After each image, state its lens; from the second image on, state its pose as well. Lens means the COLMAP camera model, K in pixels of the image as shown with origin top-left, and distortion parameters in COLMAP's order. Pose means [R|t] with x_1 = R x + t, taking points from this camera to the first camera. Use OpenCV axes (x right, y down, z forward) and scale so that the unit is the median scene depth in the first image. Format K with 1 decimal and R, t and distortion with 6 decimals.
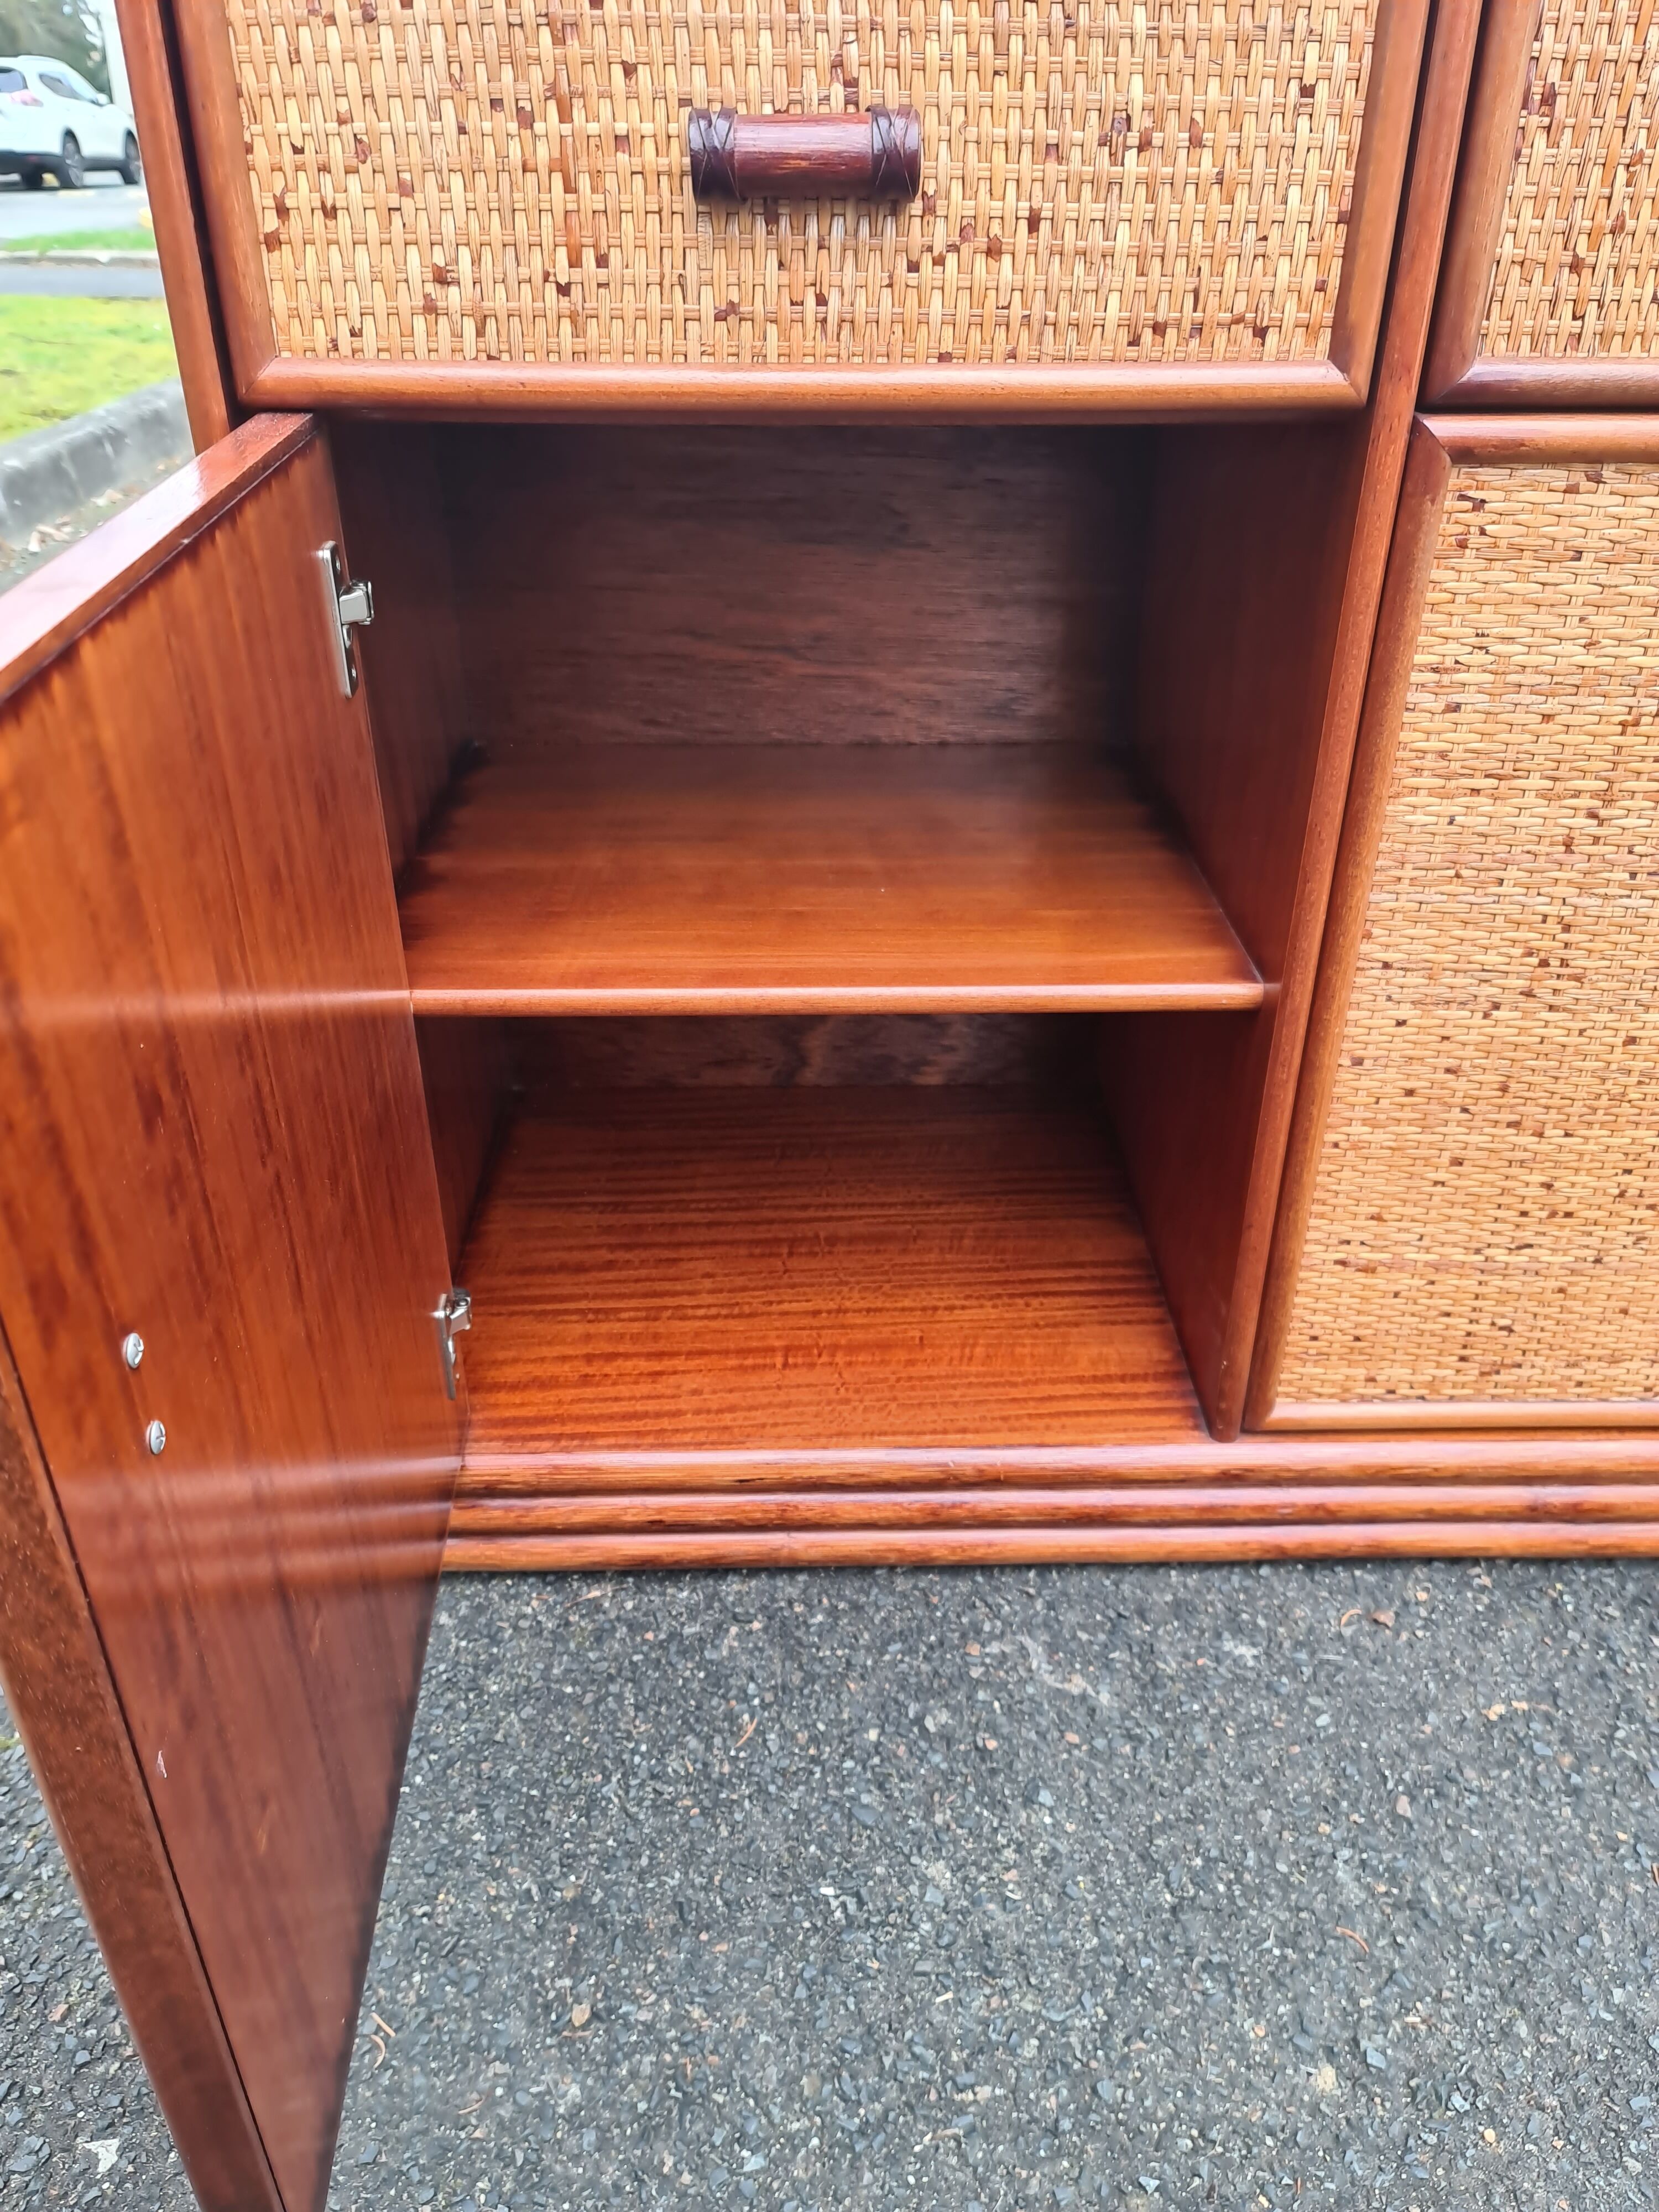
lens RADIAL K [[1635.5, 0, 822.3], [0, 1635.5, 1101.0], [0, 0, 1]] dist [0.074928, -0.063323]
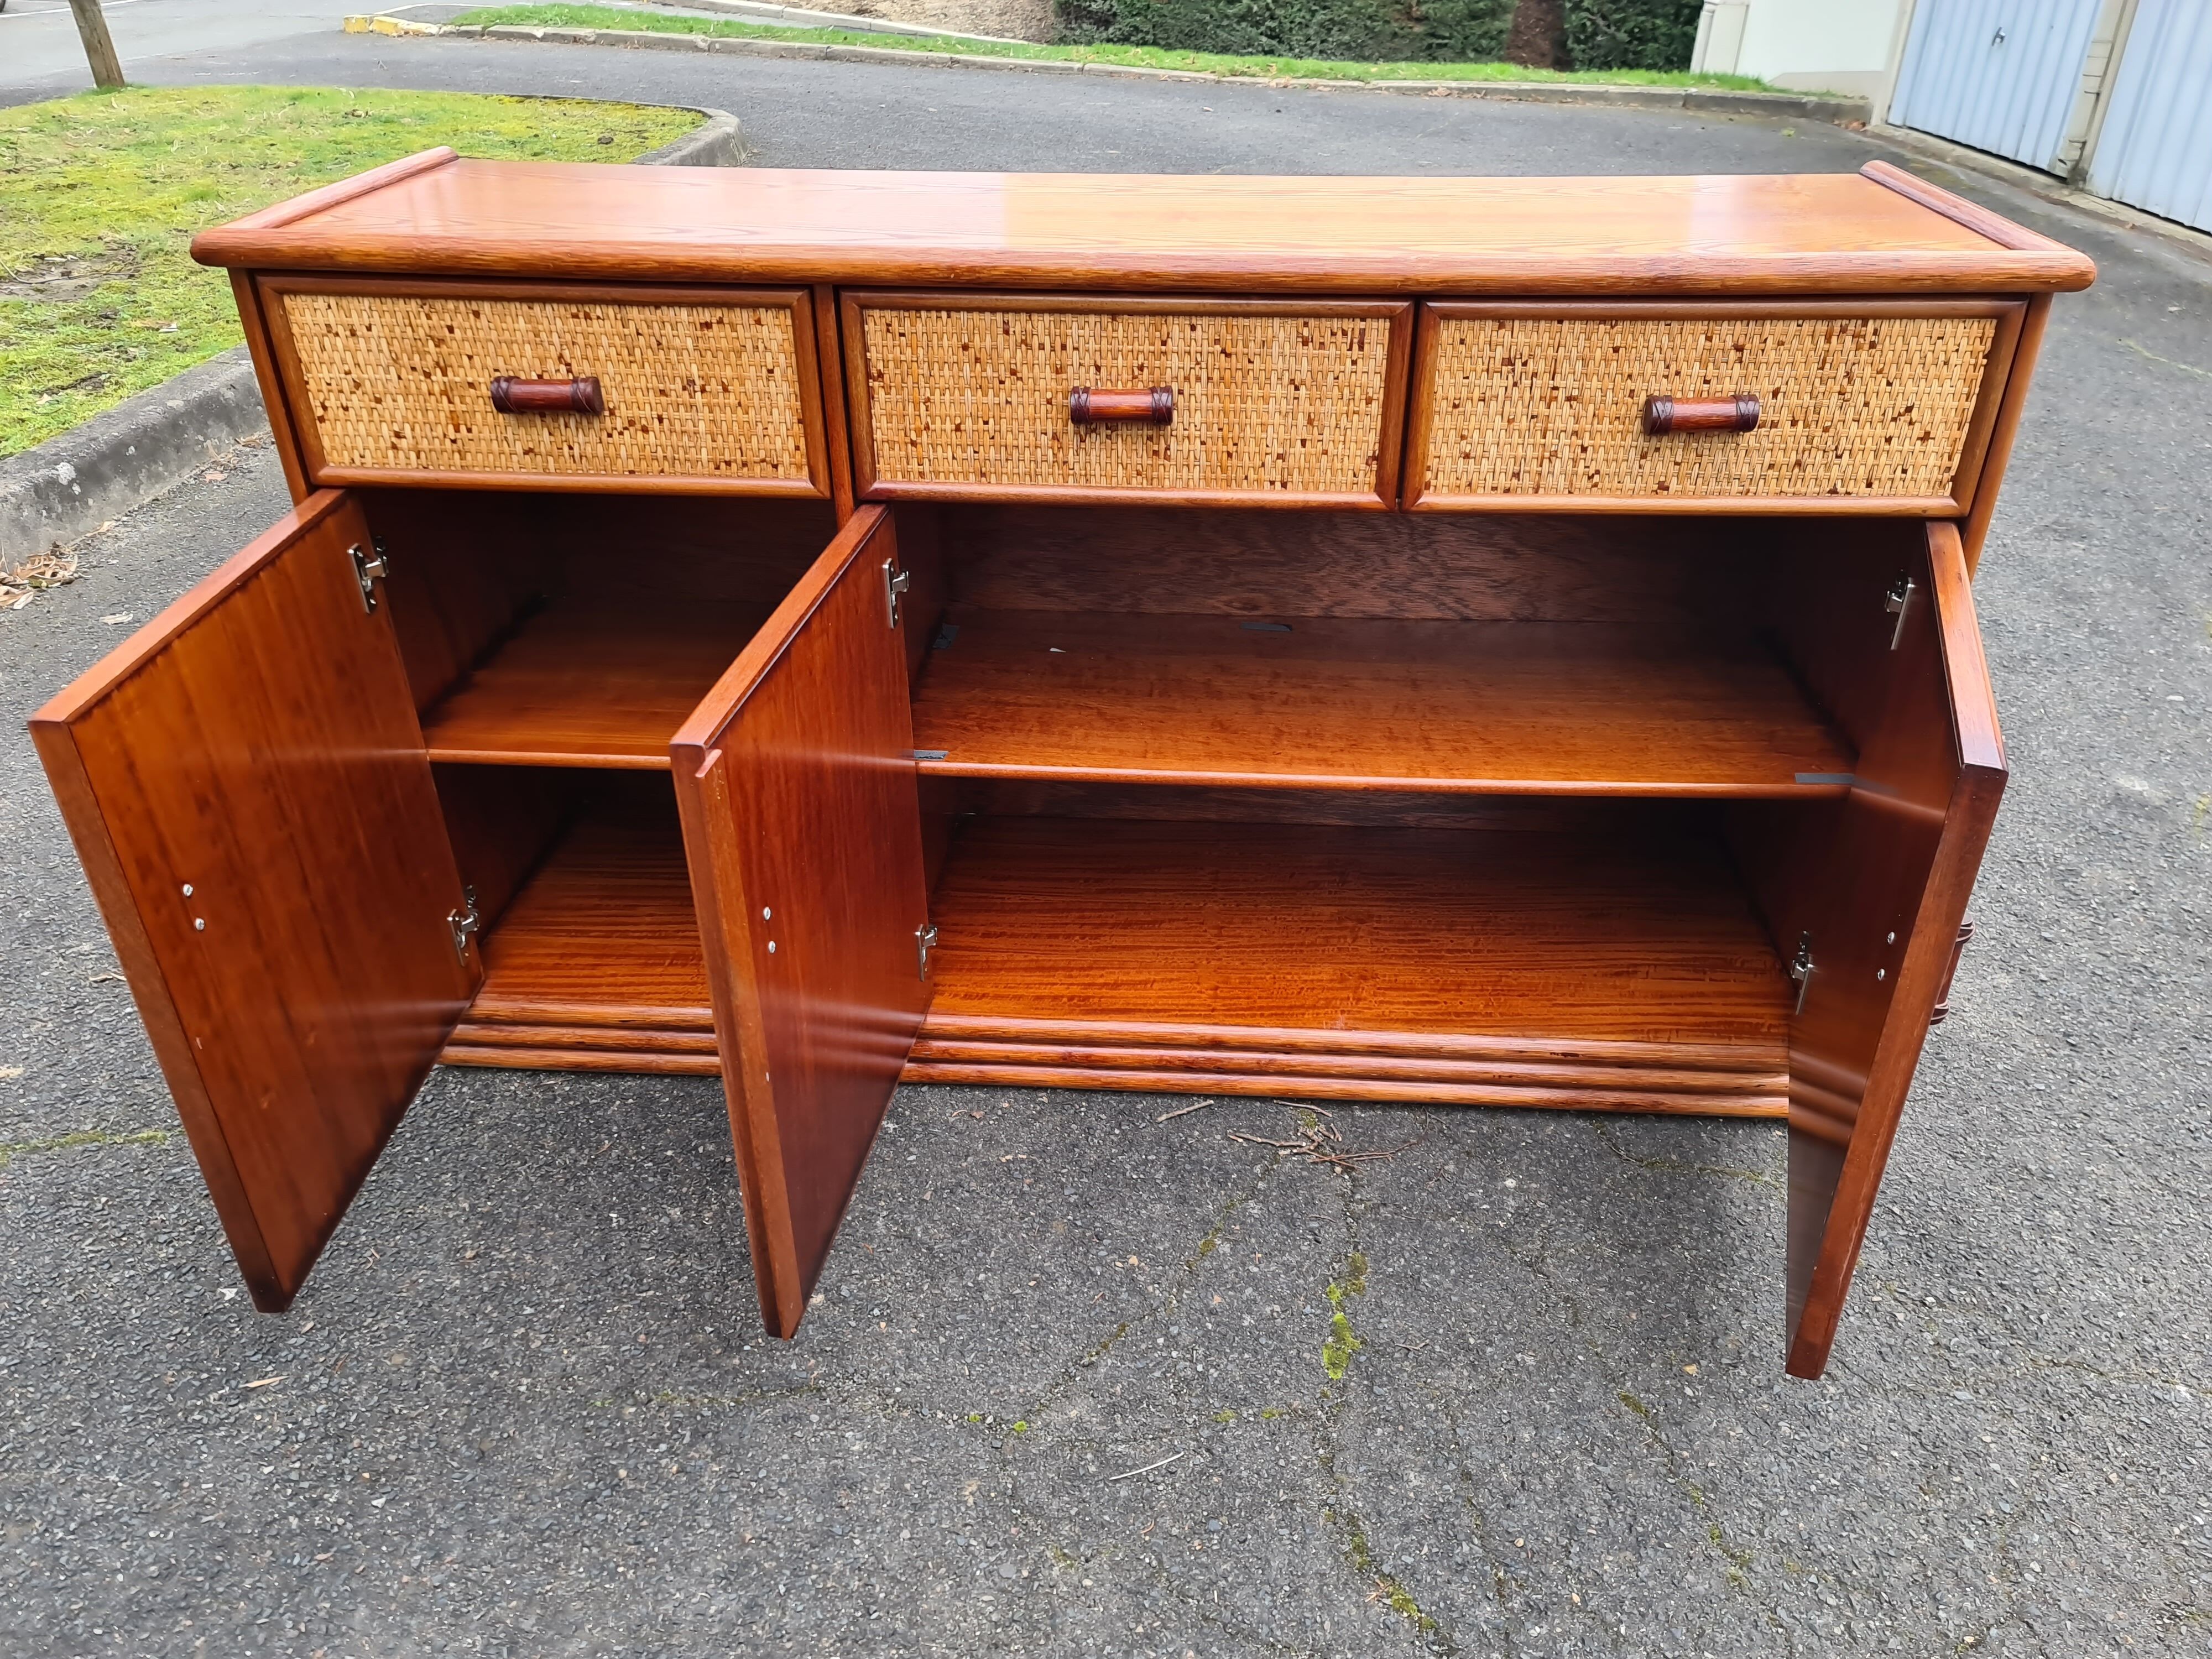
lens RADIAL K [[1635.5, 0, 1128.9], [0, 1635.5, 837.3], [0, 0, 1]] dist [0.074928, -0.063323]
pose [[0.996517, 0.040292, -0.073015, 0.899217], [-0.039593, 0.999155, 0.010995, -0.022144], [0.073397, -0.008066, 0.997270, -1.107039]]
